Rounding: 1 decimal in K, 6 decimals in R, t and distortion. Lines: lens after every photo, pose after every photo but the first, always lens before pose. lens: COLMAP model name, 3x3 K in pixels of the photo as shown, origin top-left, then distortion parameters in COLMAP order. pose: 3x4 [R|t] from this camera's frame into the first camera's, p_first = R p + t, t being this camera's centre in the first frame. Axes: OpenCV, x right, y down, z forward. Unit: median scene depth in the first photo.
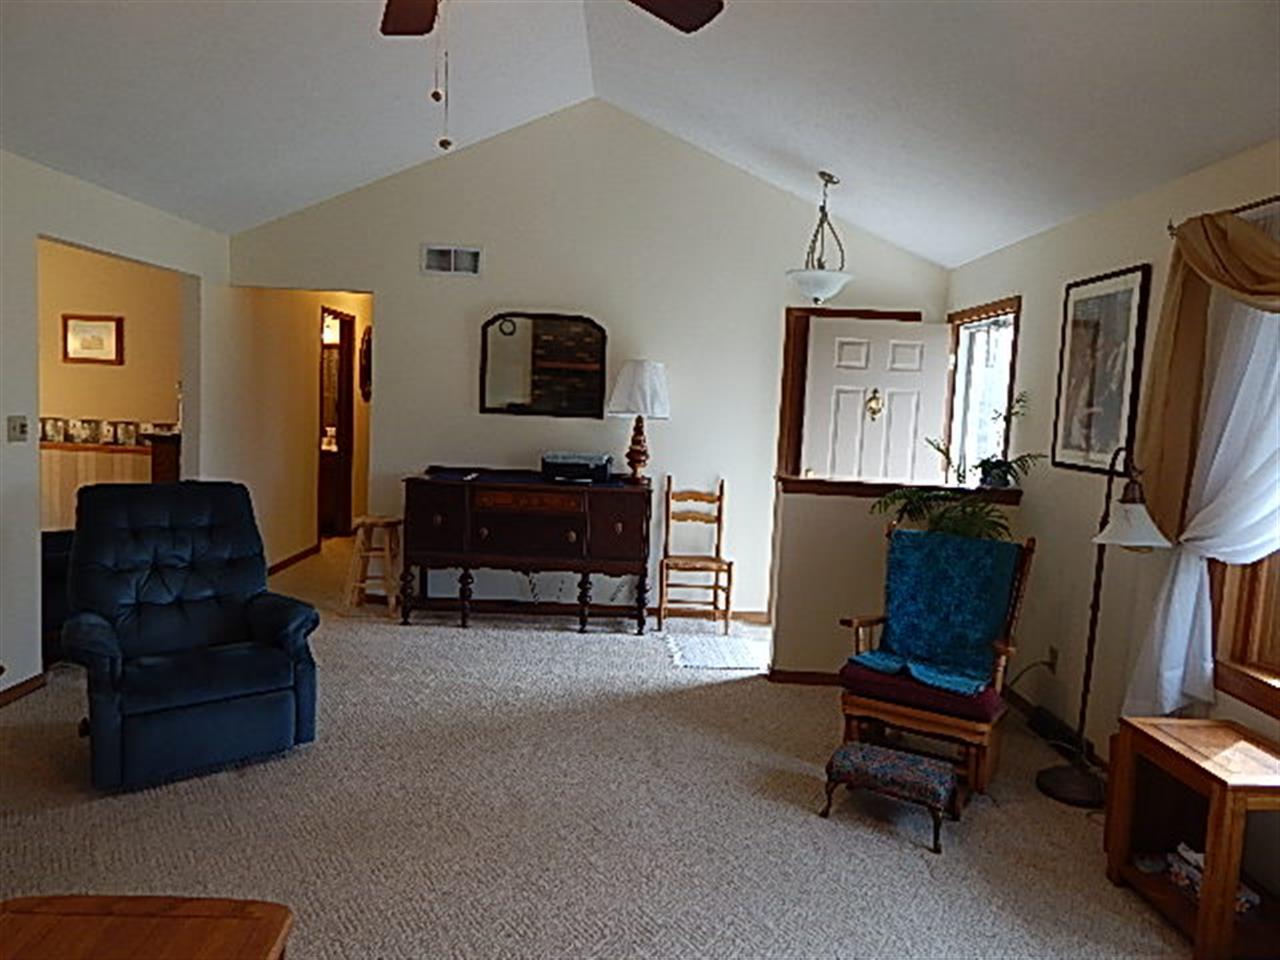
lens RADIAL K [[868.4, 0, 642.6], [0, 868.4, 480.1], [0, 0, 1]] dist [0.037785, -0.020987]
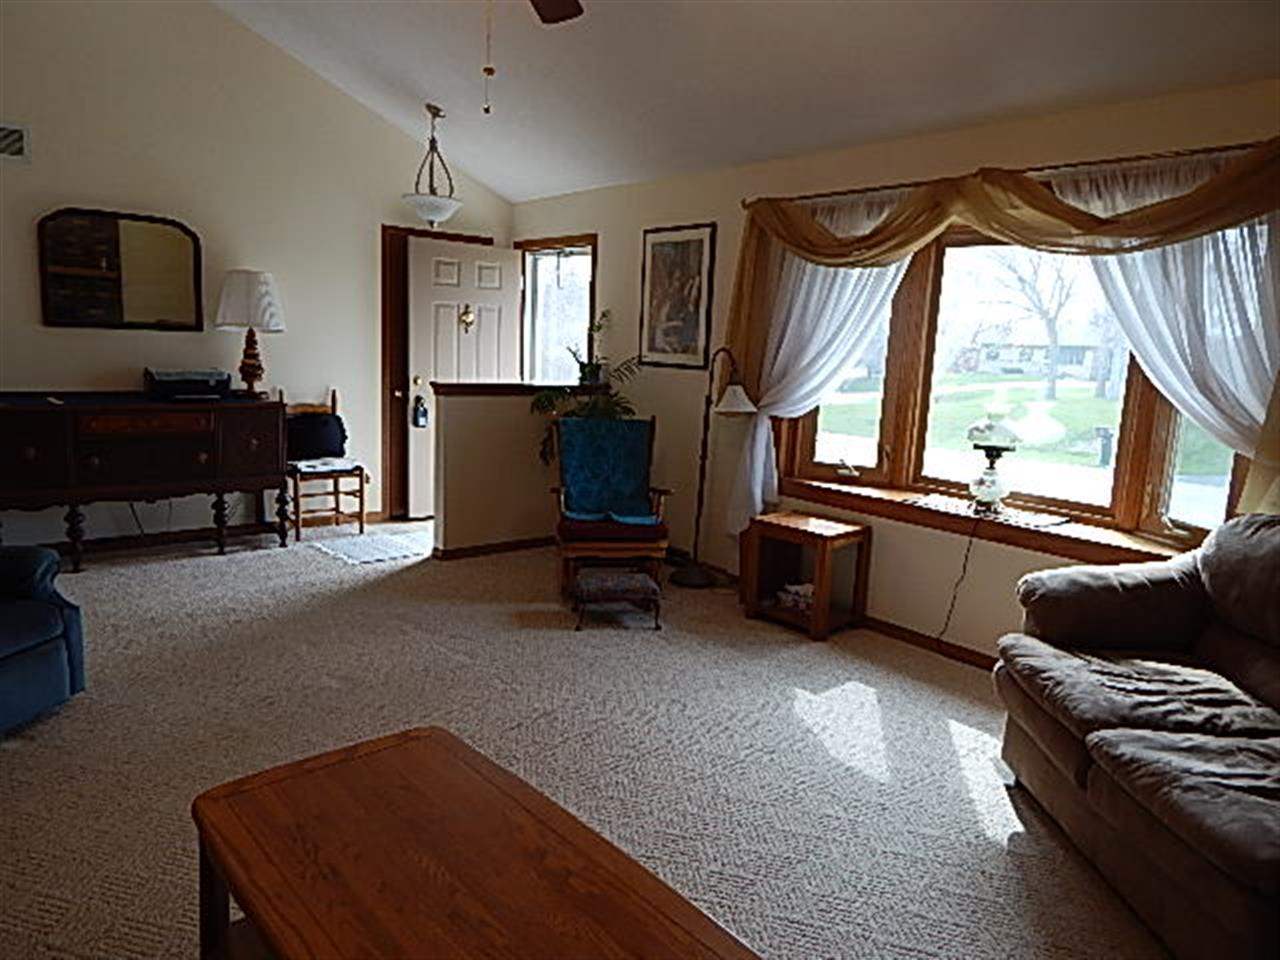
lens RADIAL K [[868.4, 0, 639.2], [0, 868.4, 481.2], [0, 0, 1]] dist [0.037785, -0.020987]
pose [[0.768495, -0.118443, 0.628798, -0.319465], [0.053037, 0.991128, 0.121874, -0.000819], [-0.637654, -0.060310, 0.767959, -0.046276]]
